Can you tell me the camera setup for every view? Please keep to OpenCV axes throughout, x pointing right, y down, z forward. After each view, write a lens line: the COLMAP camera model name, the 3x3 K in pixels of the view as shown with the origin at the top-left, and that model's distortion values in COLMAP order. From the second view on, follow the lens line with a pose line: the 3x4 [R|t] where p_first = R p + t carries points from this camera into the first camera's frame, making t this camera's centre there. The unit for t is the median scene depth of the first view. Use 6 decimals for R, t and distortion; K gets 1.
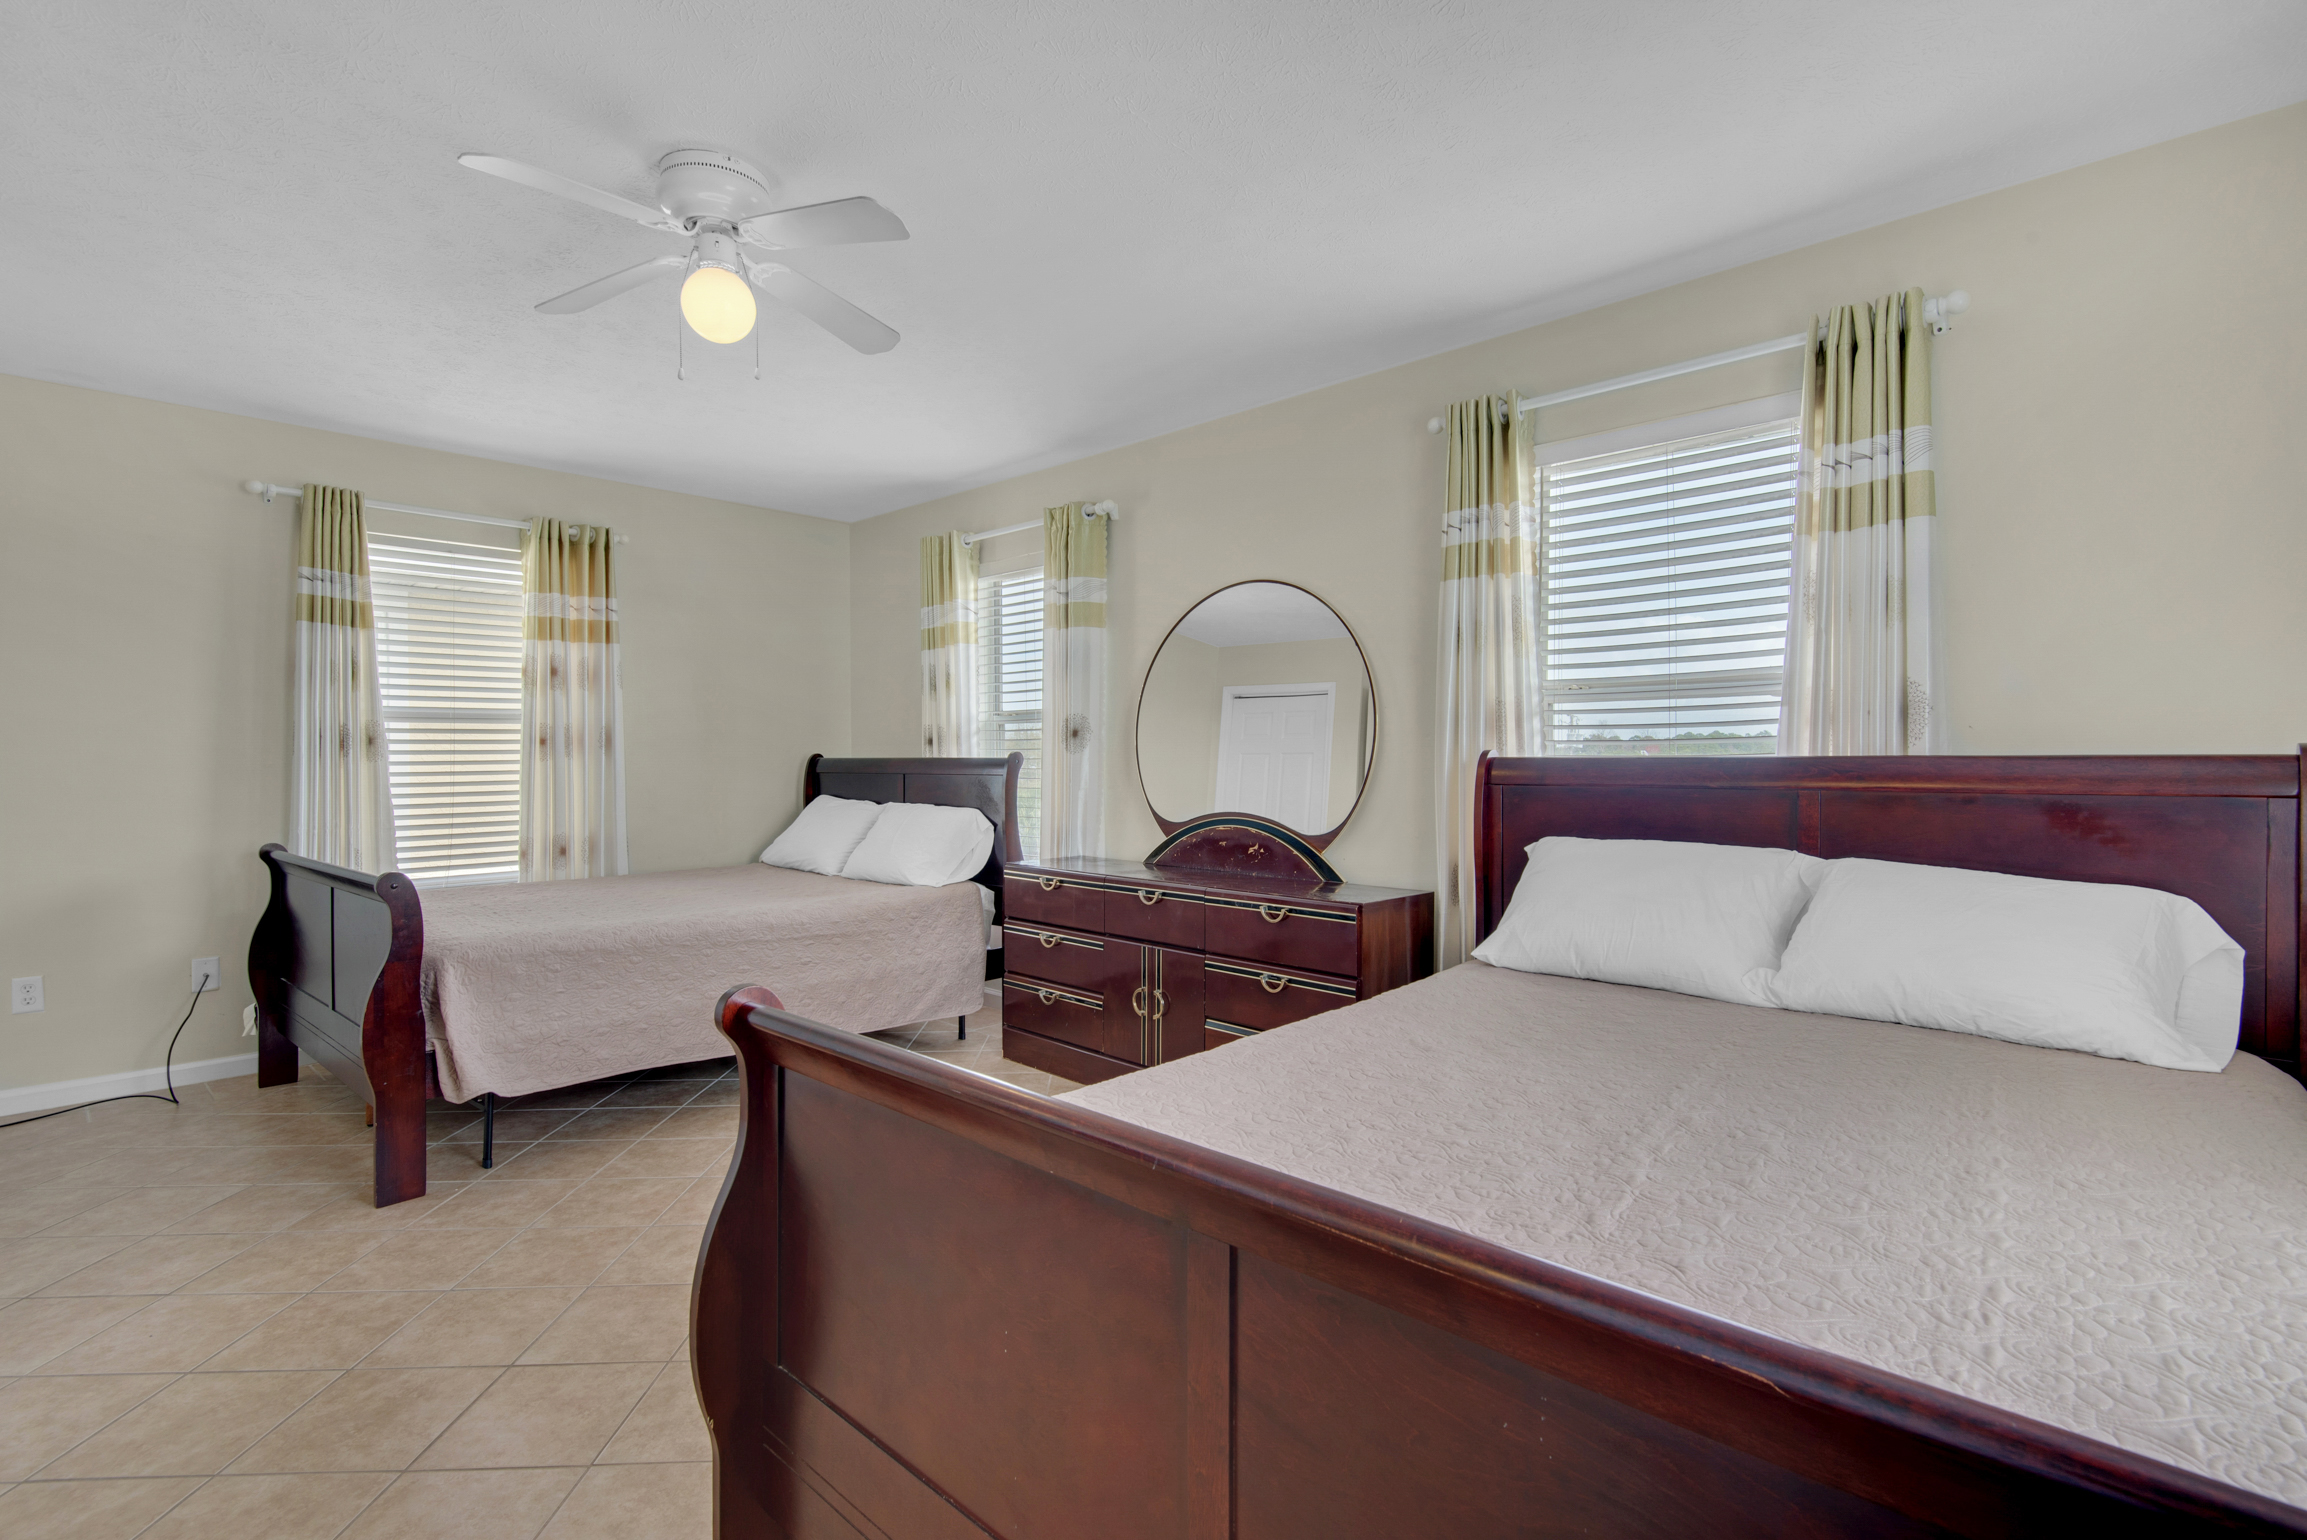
lens RADIAL K [[1059.9, 0, 1187.3], [0, 1059.9, 767.7], [0, 0, 1]] dist [0.015913, -0.005083]
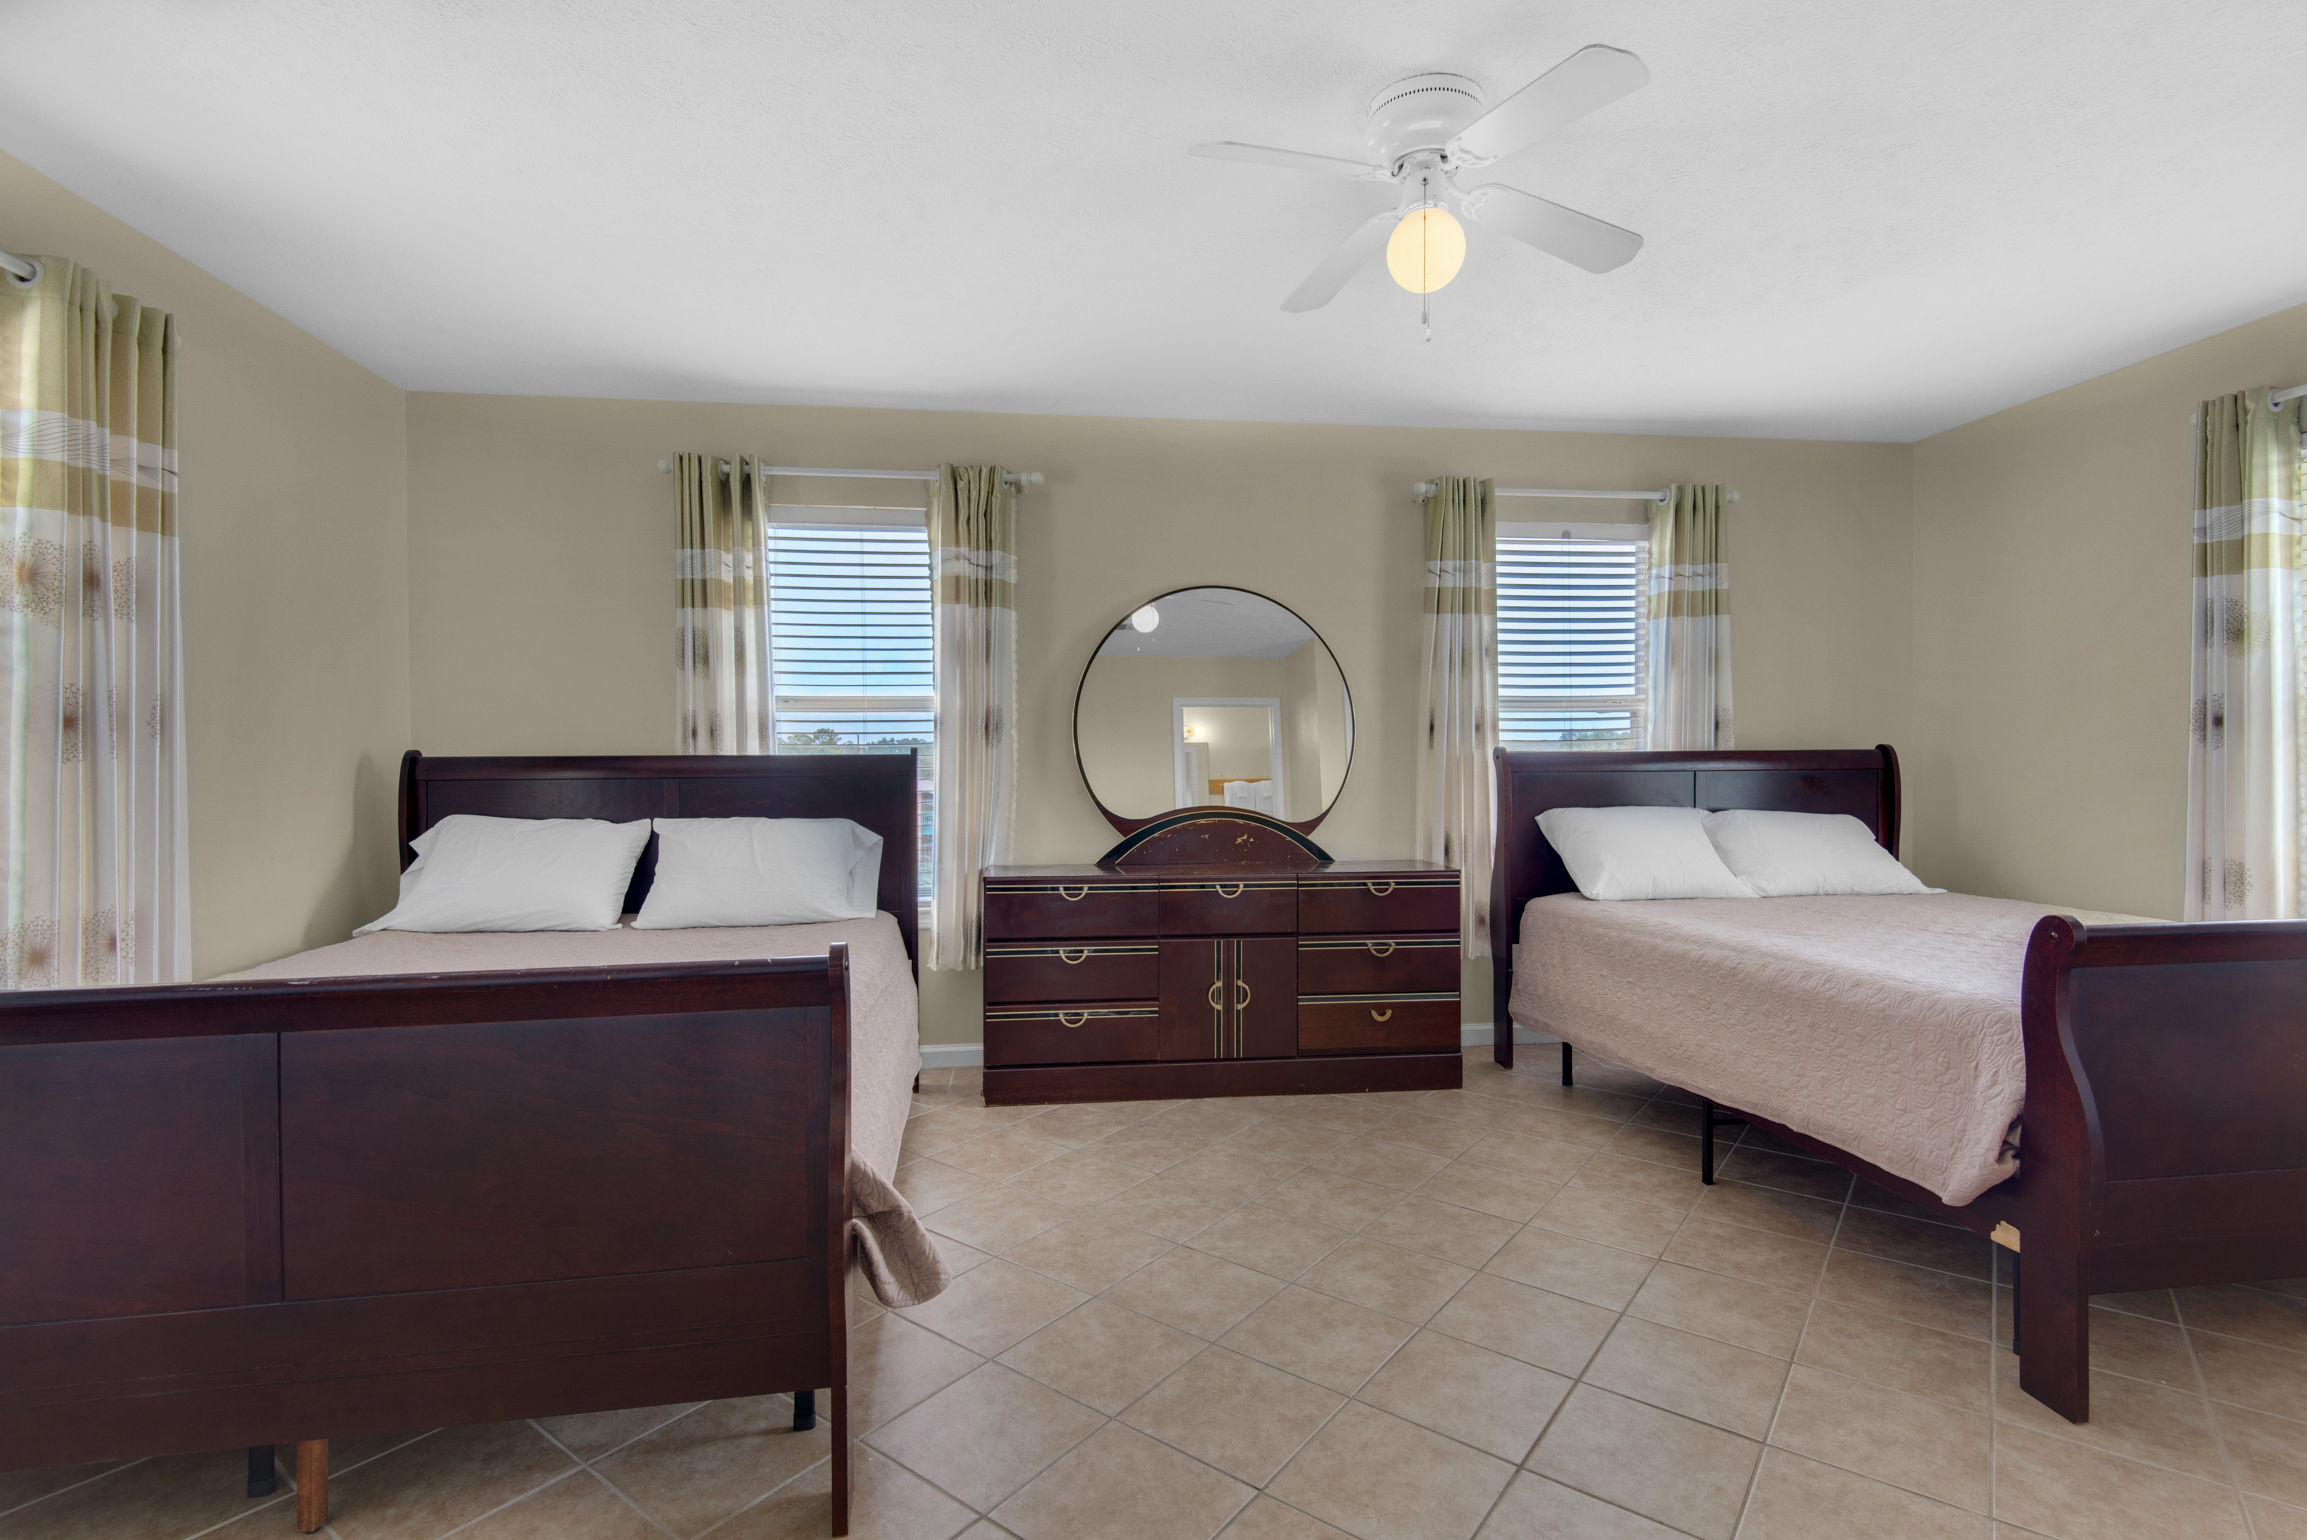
lens RADIAL K [[1059.9, 0, 1194.3], [0, 1059.9, 759.5], [0, 0, 1]] dist [0.015913, -0.005083]
pose [[0.639619, -0.005081, 0.768675, -0.744579], [0.010694, 0.999940, -0.002289, -0.001214], [-0.768618, 0.009684, 0.639635, 0.334849]]
